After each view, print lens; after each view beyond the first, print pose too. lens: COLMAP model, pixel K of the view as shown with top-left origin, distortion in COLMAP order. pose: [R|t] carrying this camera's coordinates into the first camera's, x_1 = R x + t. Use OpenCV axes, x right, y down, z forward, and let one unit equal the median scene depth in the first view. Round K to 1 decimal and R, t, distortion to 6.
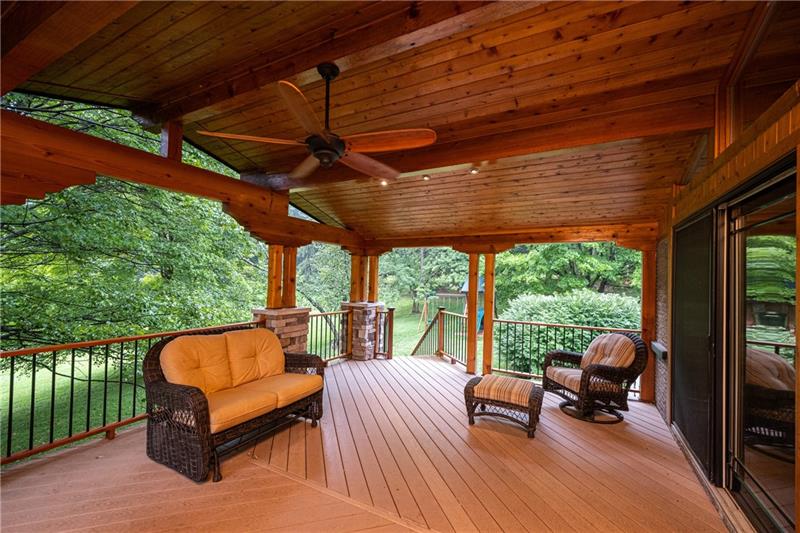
lens RADIAL K [[328.2, 0, 402.3], [0, 328.2, 268.2], [0, 0, 1]] dist [0.002578, 0.000043]
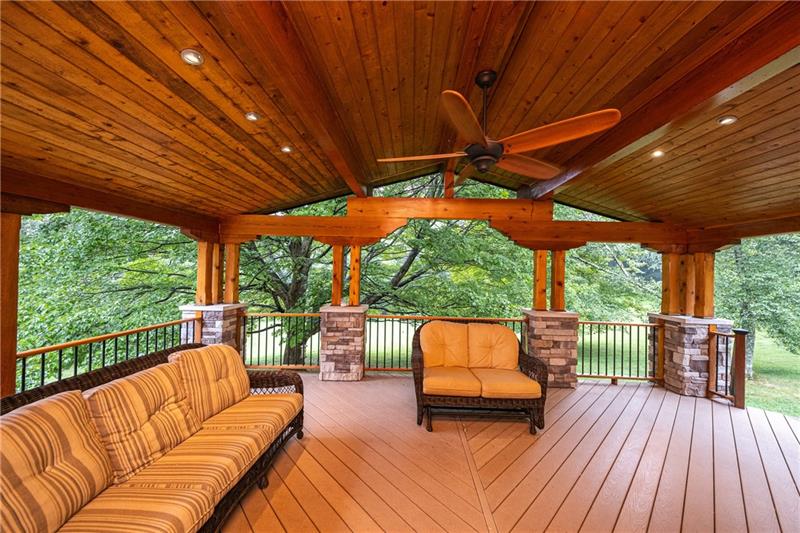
lens RADIAL K [[279.0, 0, 401.4], [0, 279.0, 269.6], [0, 0, 1]] dist [0.001127, 0.000104]
pose [[0.446613, -0.020264, -0.894498, 0.169531], [0.013409, 0.999783, -0.015954, 0.000132], [0.894627, -0.004869, 0.446787, 0.151260]]
